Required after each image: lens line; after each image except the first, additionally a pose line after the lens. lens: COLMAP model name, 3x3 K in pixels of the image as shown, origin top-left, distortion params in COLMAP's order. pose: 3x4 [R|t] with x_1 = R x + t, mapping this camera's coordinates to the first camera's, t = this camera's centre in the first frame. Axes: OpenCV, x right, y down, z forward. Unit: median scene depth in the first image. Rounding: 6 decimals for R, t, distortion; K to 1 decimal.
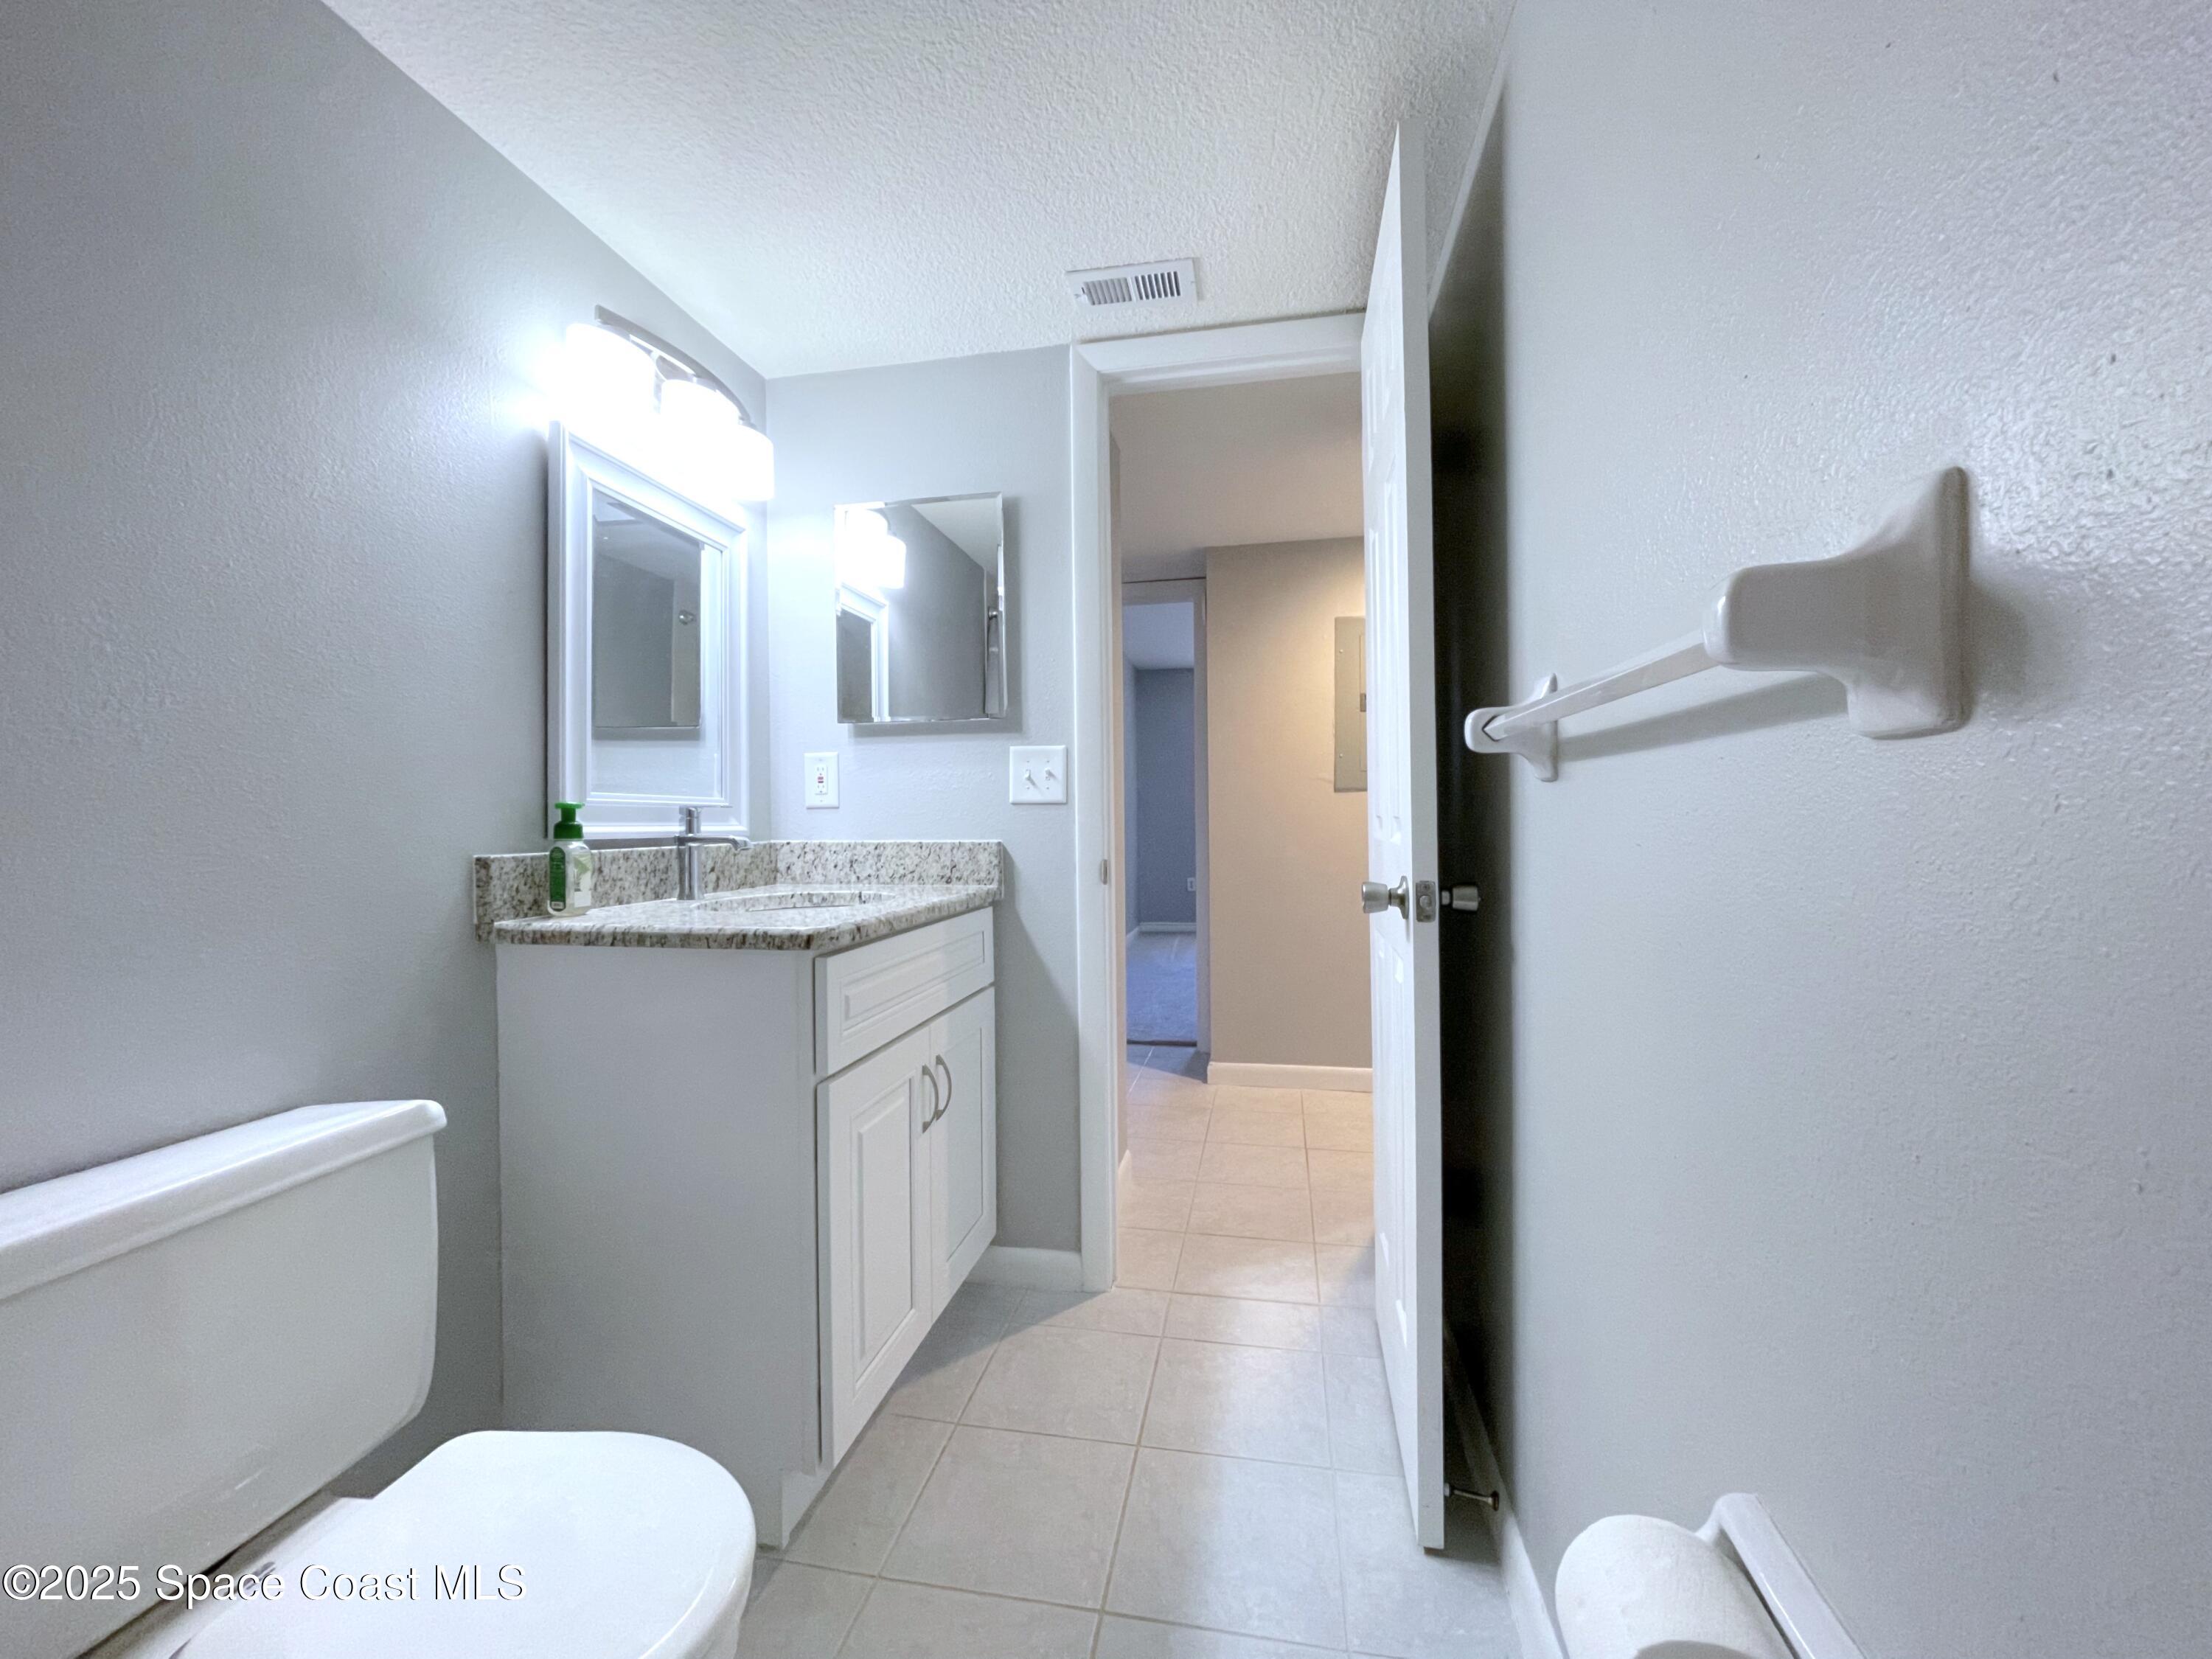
lens RADIAL K [[892.0, 0, 1106.3], [0, 892.0, 820.2], [0, 0, 1]] dist [-0.004587, 0.002070]
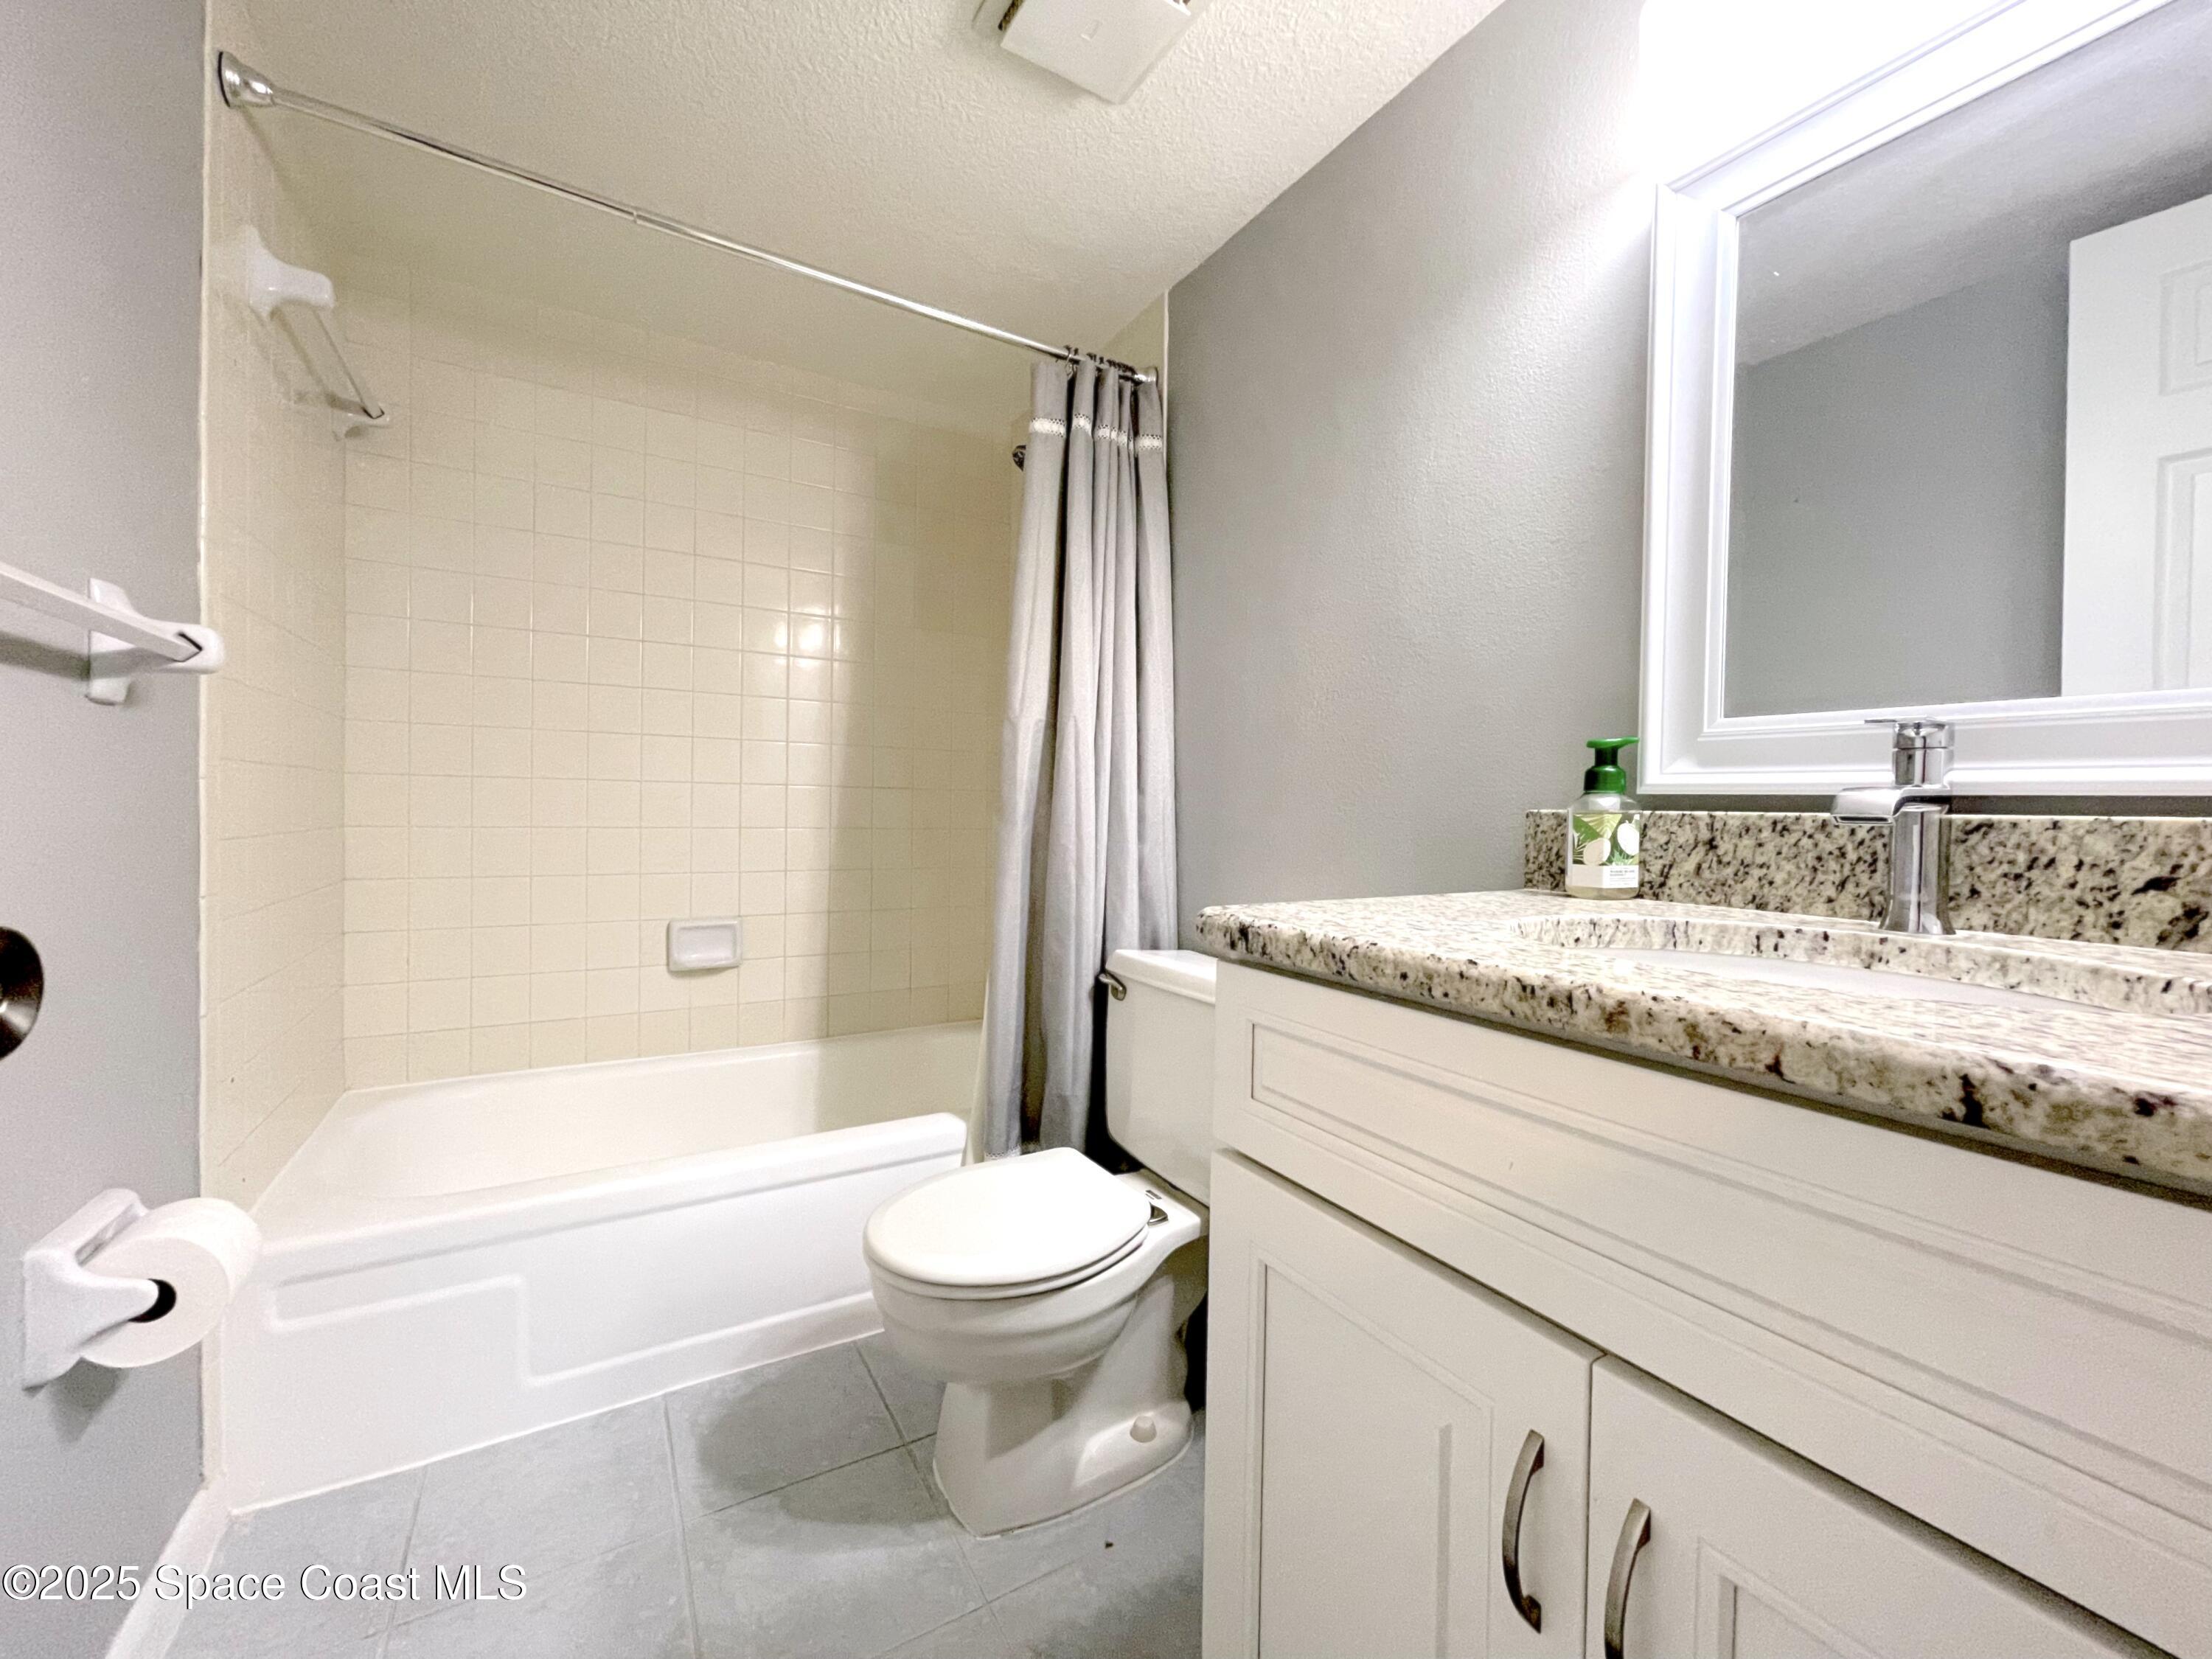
lens RADIAL K [[892.0, 0, 1107.2], [0, 892.0, 828.5], [0, 0, 1]] dist [-0.004587, 0.002070]
pose [[-0.745830, 0.013985, -0.665990, 0.151232], [-0.010800, 0.999394, 0.033082, 0.028581], [0.666049, 0.031866, -0.745227, 1.157392]]
